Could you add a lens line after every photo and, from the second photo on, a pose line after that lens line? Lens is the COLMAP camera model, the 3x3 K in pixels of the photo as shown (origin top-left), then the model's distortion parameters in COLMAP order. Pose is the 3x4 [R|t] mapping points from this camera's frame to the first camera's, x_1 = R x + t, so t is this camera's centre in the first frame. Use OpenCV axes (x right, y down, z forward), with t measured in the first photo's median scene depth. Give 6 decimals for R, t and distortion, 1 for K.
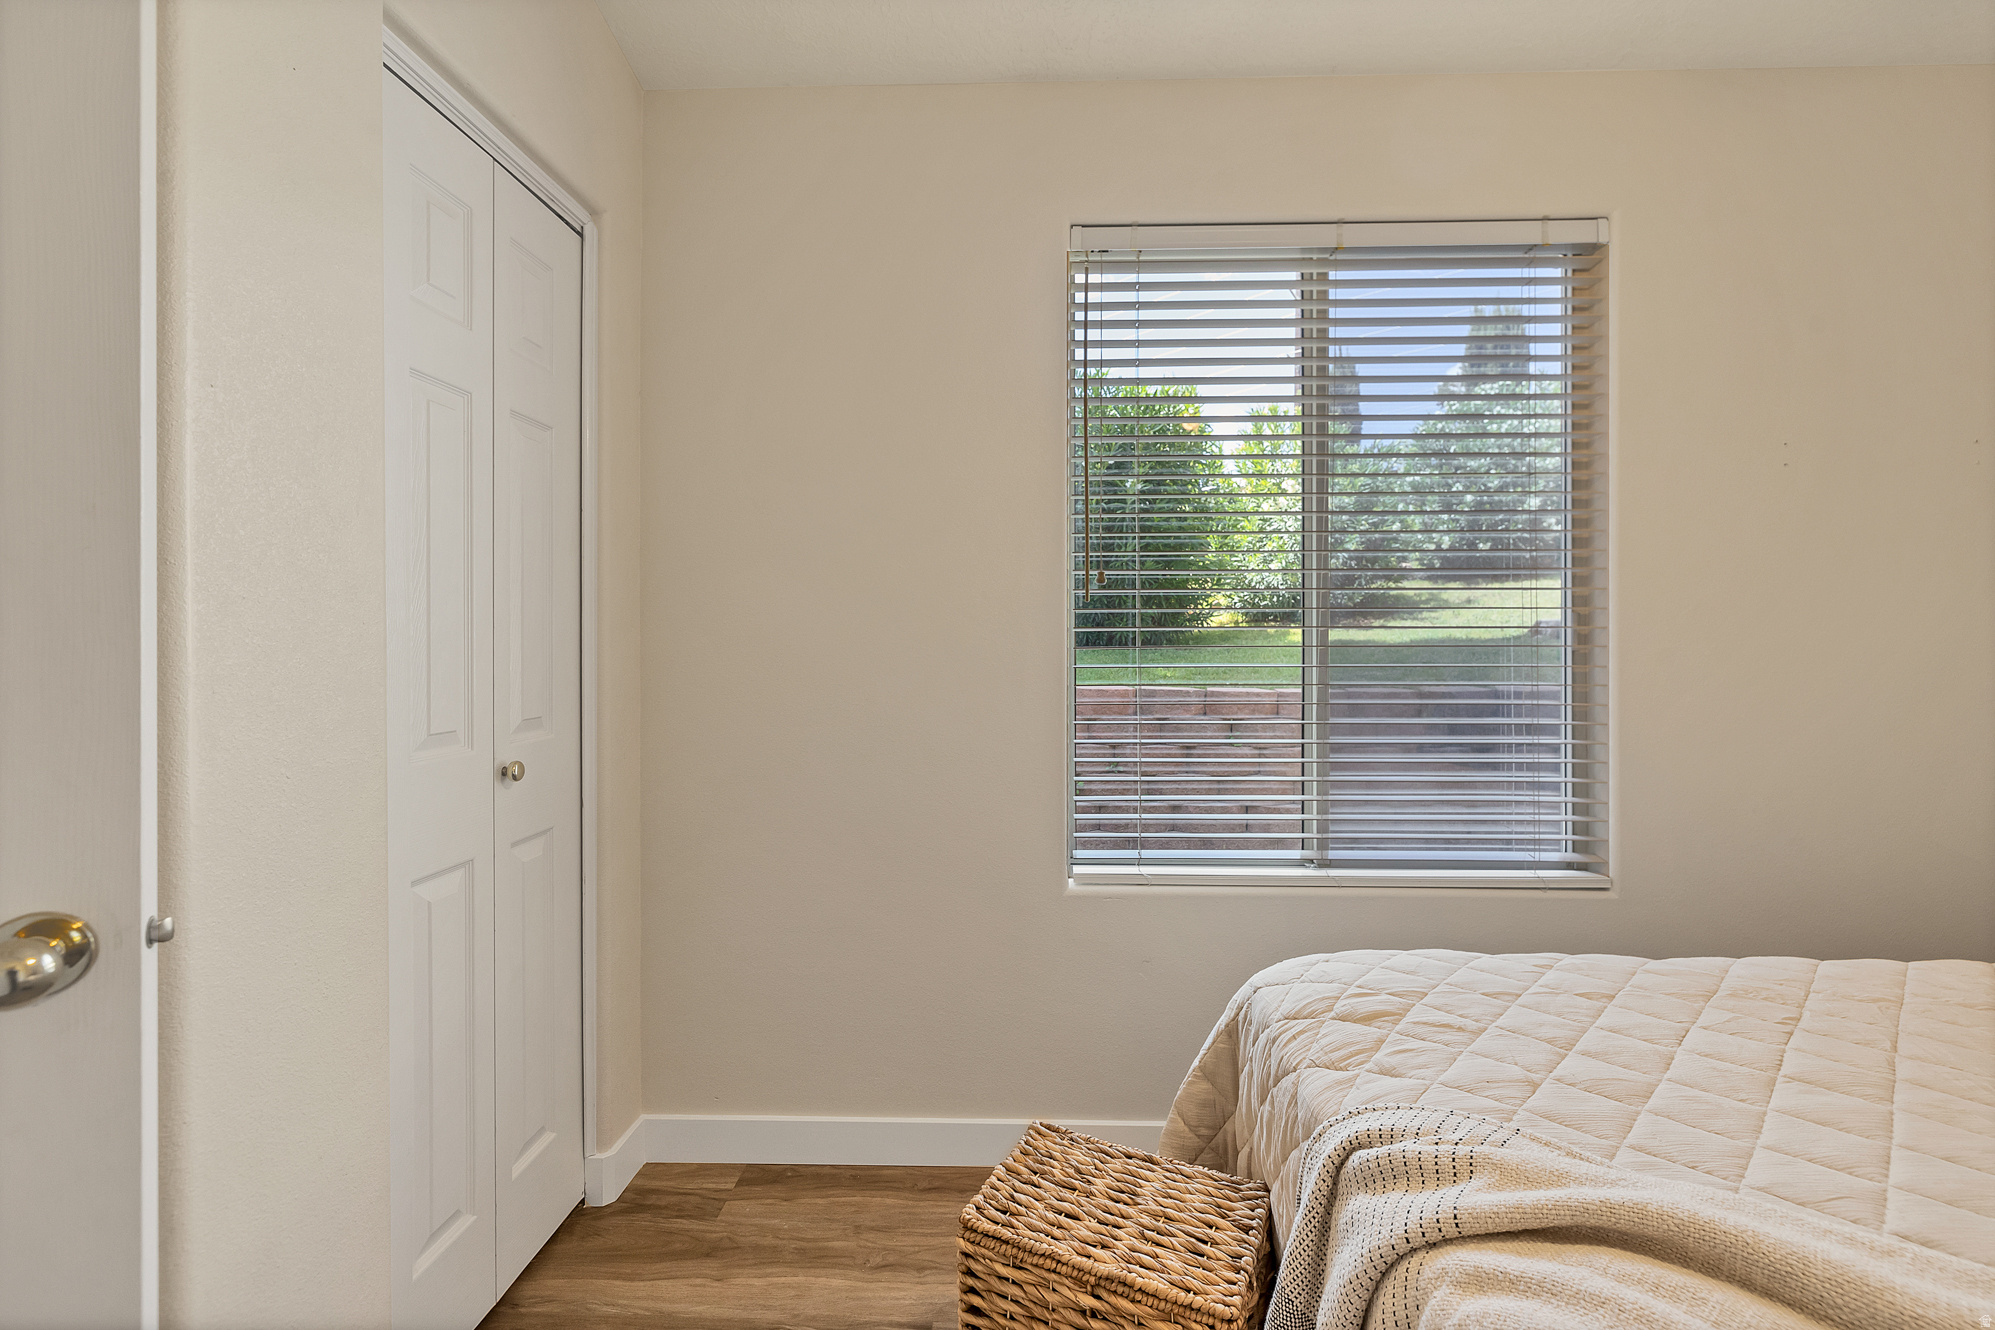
lens RADIAL K [[868.5, 0, 1011.9], [0, 868.5, 641.7], [0, 0, 1]] dist [0.002073, 0.000483]
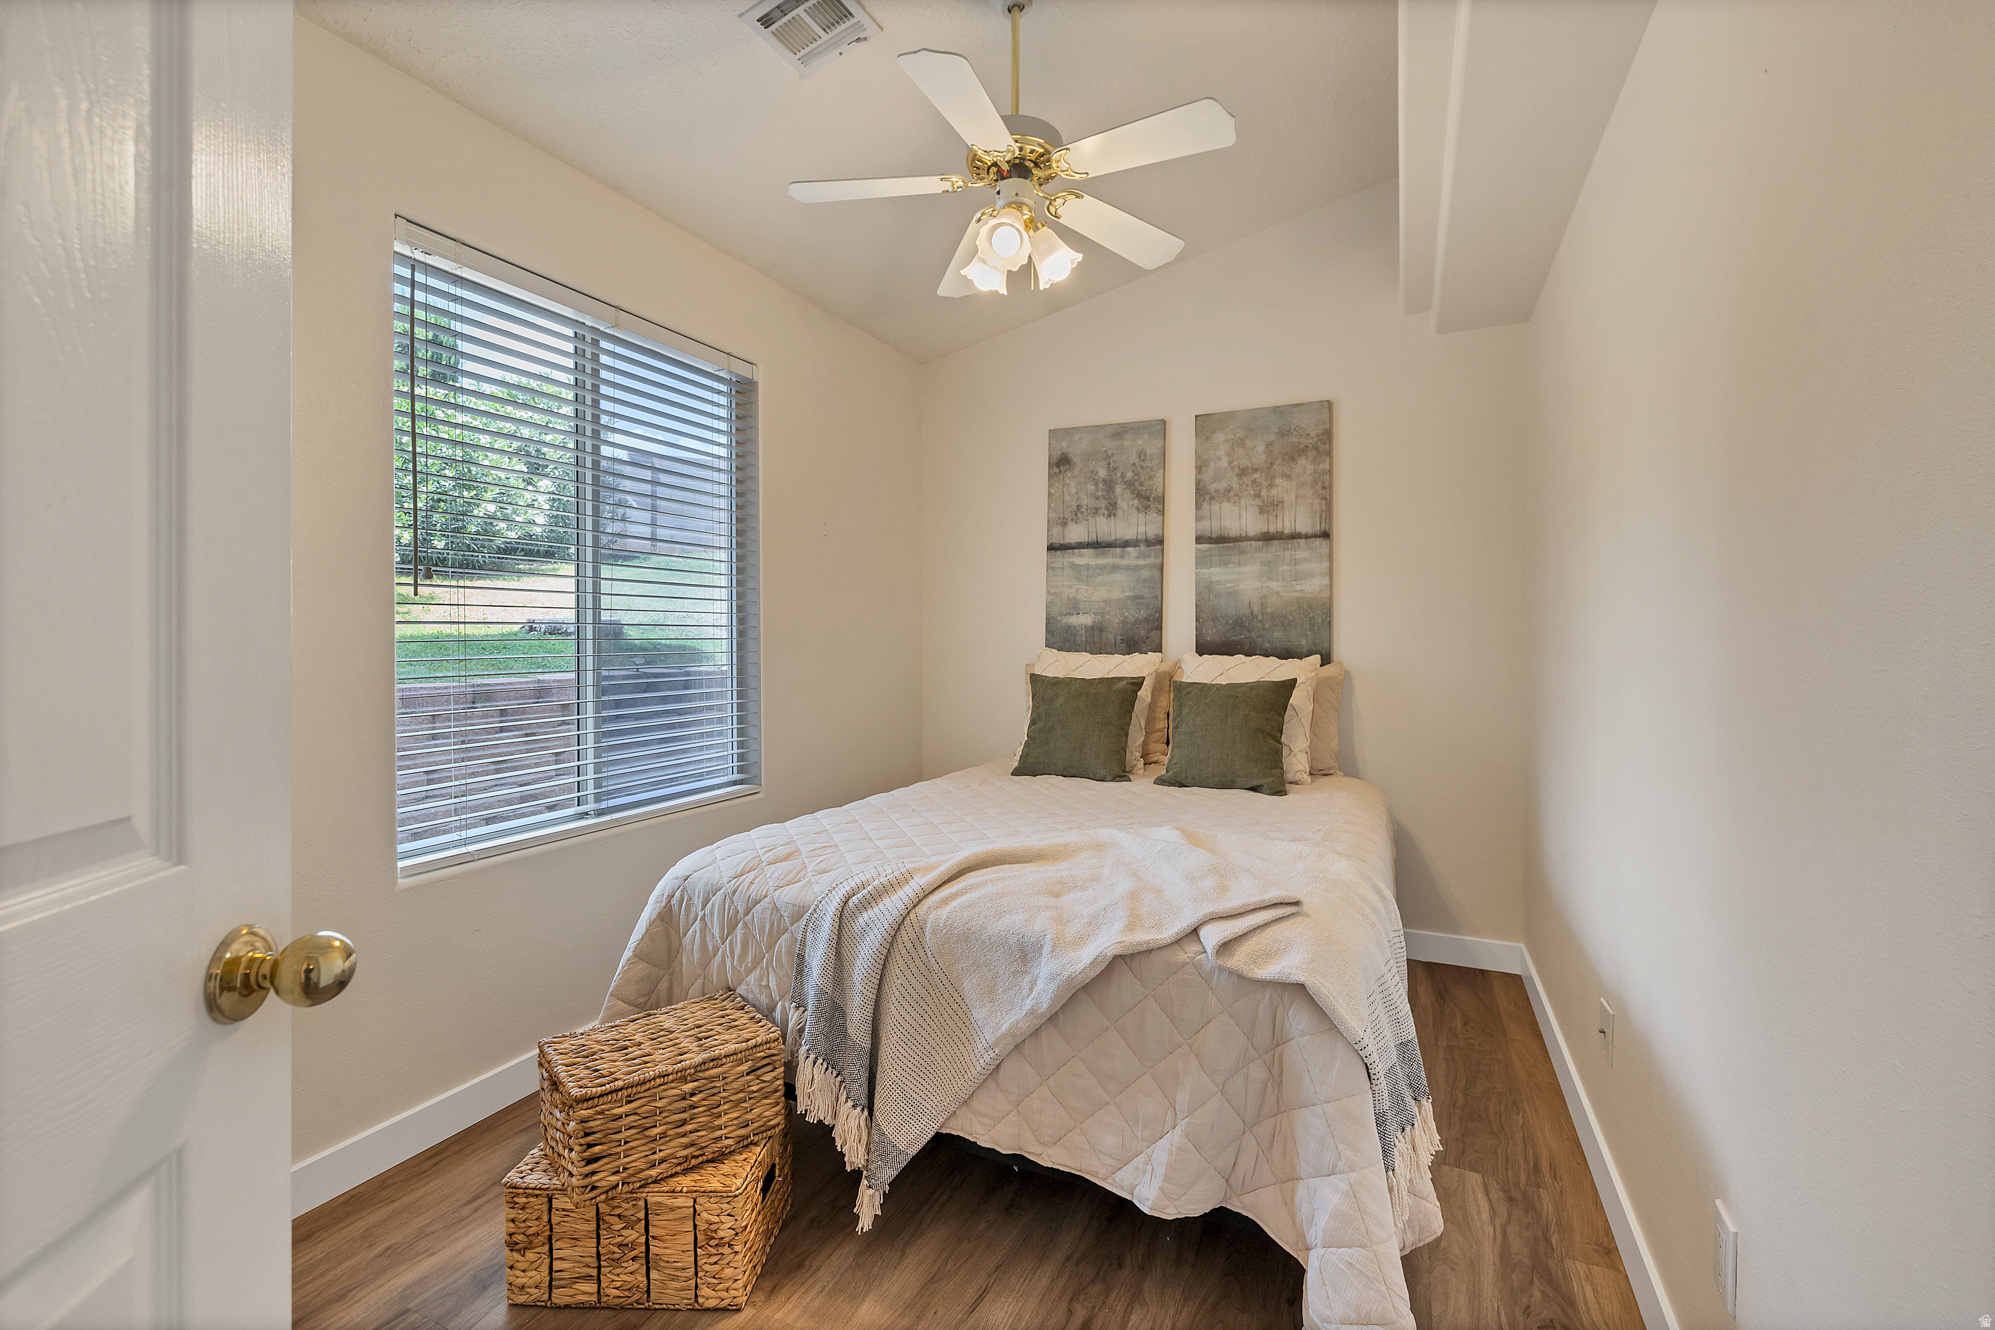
lens RADIAL K [[868.5, 0, 1006.8], [0, 868.5, 650.7], [0, 0, 1]] dist [0.002073, 0.000483]
pose [[0.391506, -0.015825, 0.920039, -0.569377], [0.002710, 0.999868, 0.016045, 0.003209], [-0.920171, -0.003788, 0.391497, -0.031323]]
